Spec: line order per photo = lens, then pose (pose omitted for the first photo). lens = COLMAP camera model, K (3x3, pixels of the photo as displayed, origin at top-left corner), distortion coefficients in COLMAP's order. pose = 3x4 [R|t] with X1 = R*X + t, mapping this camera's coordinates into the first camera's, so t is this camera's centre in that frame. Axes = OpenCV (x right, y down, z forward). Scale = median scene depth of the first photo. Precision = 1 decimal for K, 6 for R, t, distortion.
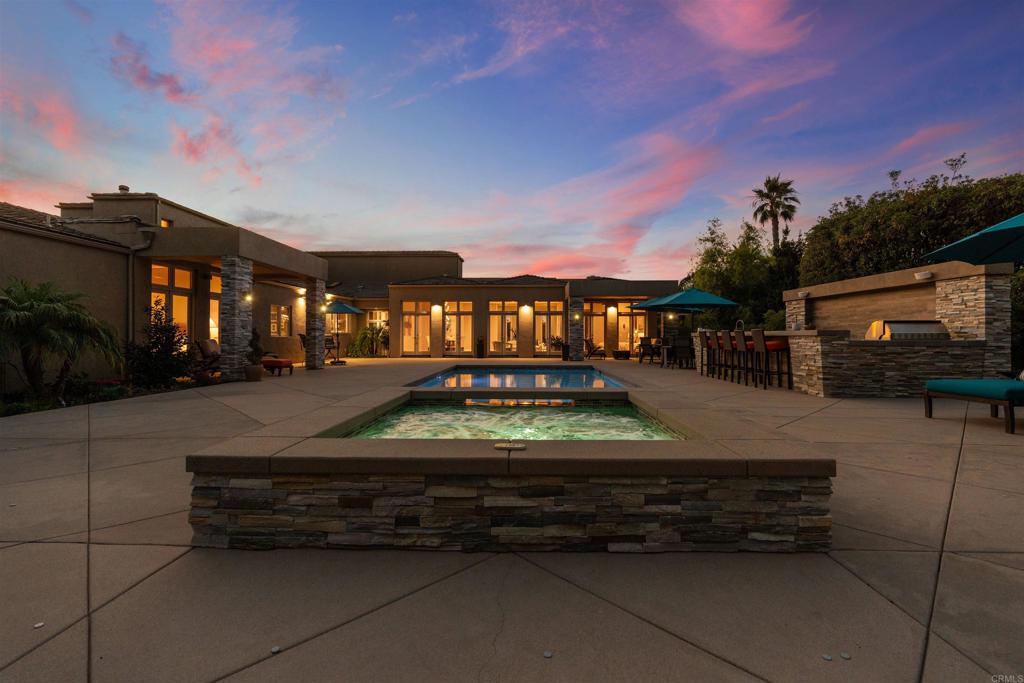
lens RADIAL K [[465.4, 0, 512.1], [0, 465.4, 336.6], [0, 0, 1]] dist [-0.006749, 0.000101]
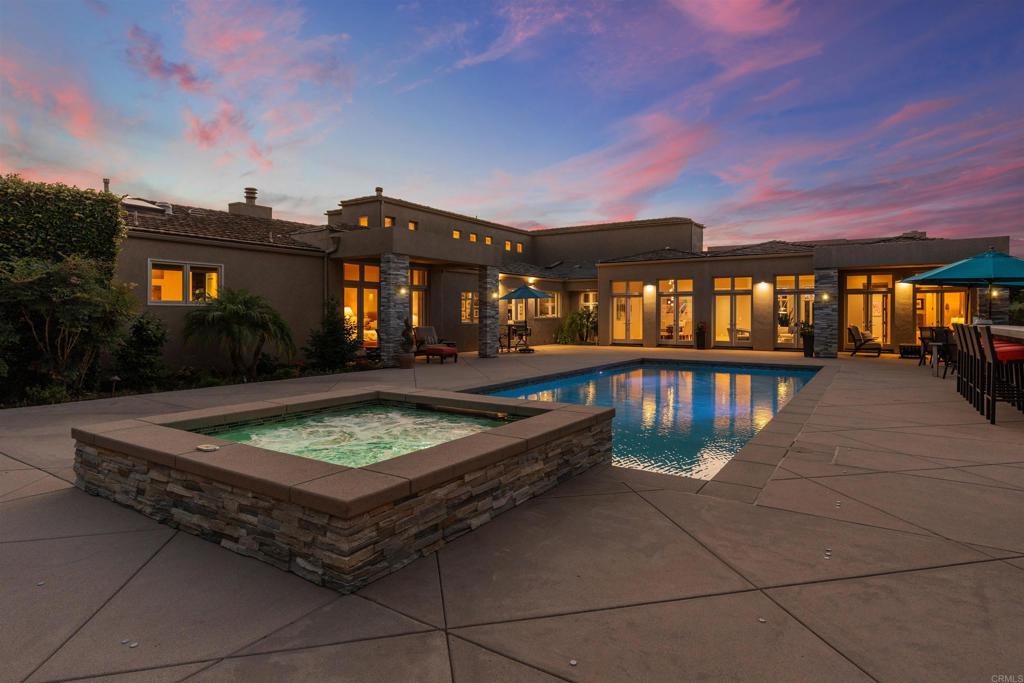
lens RADIAL K [[550.4, 0, 515.9], [0, 550.4, 323.2], [0, 0, 1]] dist [0.000104, 0.000243]
pose [[0.854117, 0.006645, -0.520038, 0.239394], [0.000464, 0.999908, 0.013539, -0.018783], [0.520081, -0.011805, 0.854036, 0.029883]]
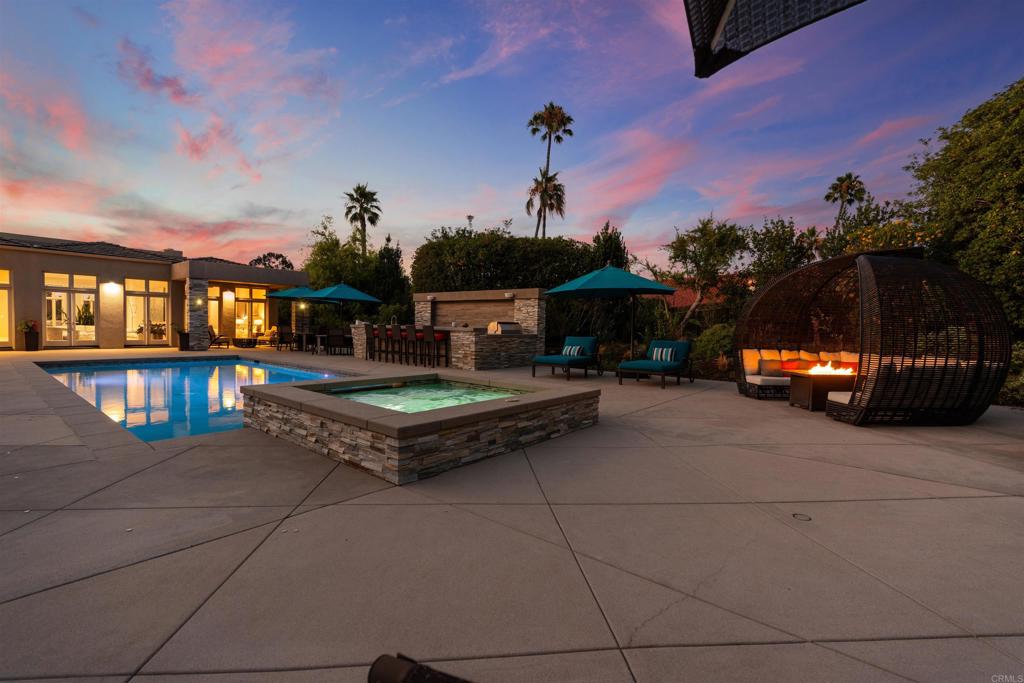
lens RADIAL K [[464.1, 0, 512.0], [0, 464.1, 341.5], [0, 0, 1]] dist [-0.000384, 0.000167]
pose [[0.622170, -0.016428, 0.782710, -0.259367], [-0.020096, 0.999115, 0.036944, -0.015272], [-0.782624, -0.038715, 0.621289, -0.039598]]
